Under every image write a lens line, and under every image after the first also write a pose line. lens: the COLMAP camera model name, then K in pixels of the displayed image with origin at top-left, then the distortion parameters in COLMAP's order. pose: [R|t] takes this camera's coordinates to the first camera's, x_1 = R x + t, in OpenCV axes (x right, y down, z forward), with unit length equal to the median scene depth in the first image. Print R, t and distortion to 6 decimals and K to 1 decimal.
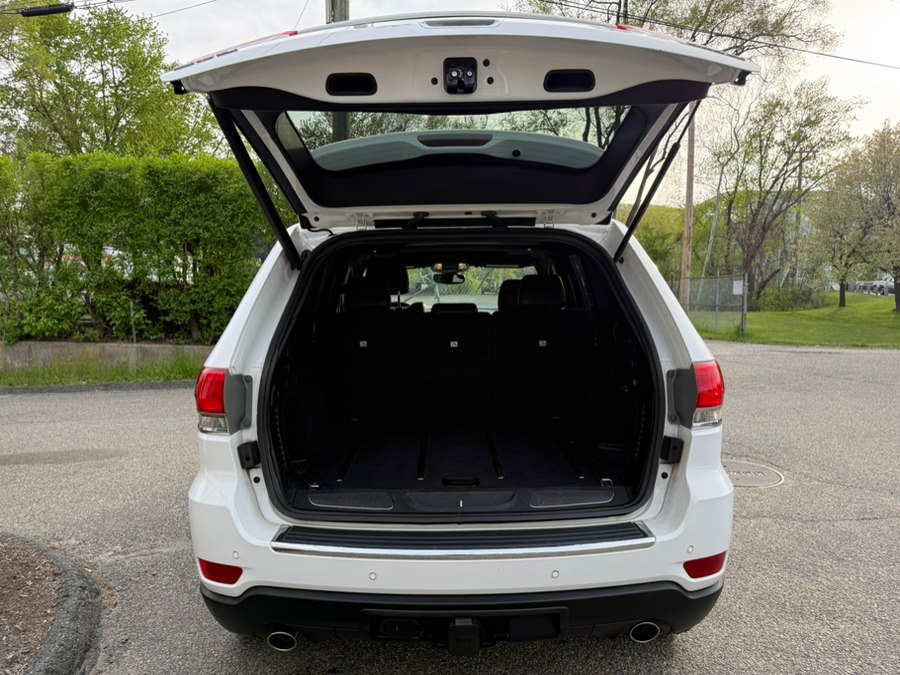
lens RADIAL K [[626.8, 0, 450.0], [0, 626.8, 337.5], [0, 0, 1]] dist [0.005585, -0.001350]
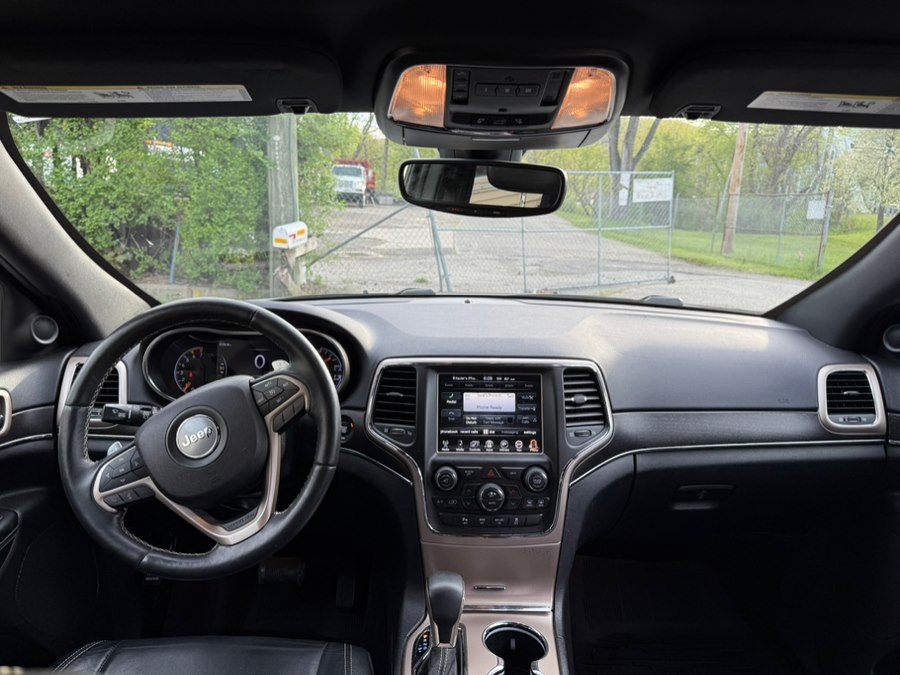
lens RADIAL K [[626.8, 0, 450.0], [0, 626.8, 337.5], [0, 0, 1]] dist [0.005585, -0.001350]
pose [[0.999665, 0.024404, 0.008643, -0.005038], [-0.025362, 0.990153, 0.137676, -0.034775], [-0.005198, -0.137849, 0.990440, 0.380162]]
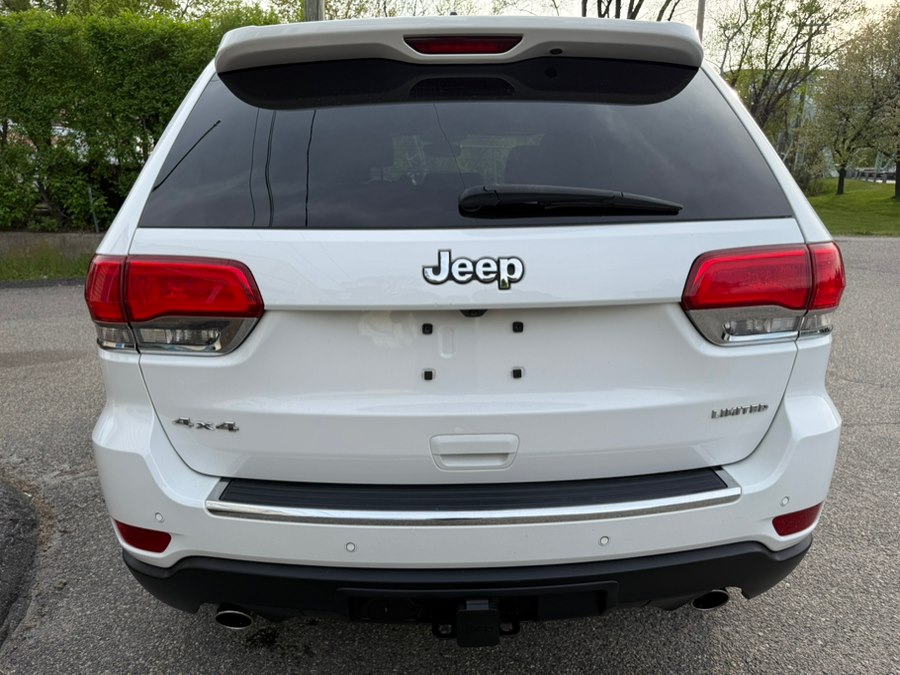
lens RADIAL K [[626.8, 0, 450.0], [0, 626.8, 337.5], [0, 0, 1]] dist [0.005585, -0.001350]
pose [[0.999805, -0.007363, 0.018330, -0.003530], [0.004113, 0.985189, 0.171424, 0.003918], [-0.019321, -0.171316, 0.985027, 0.056444]]
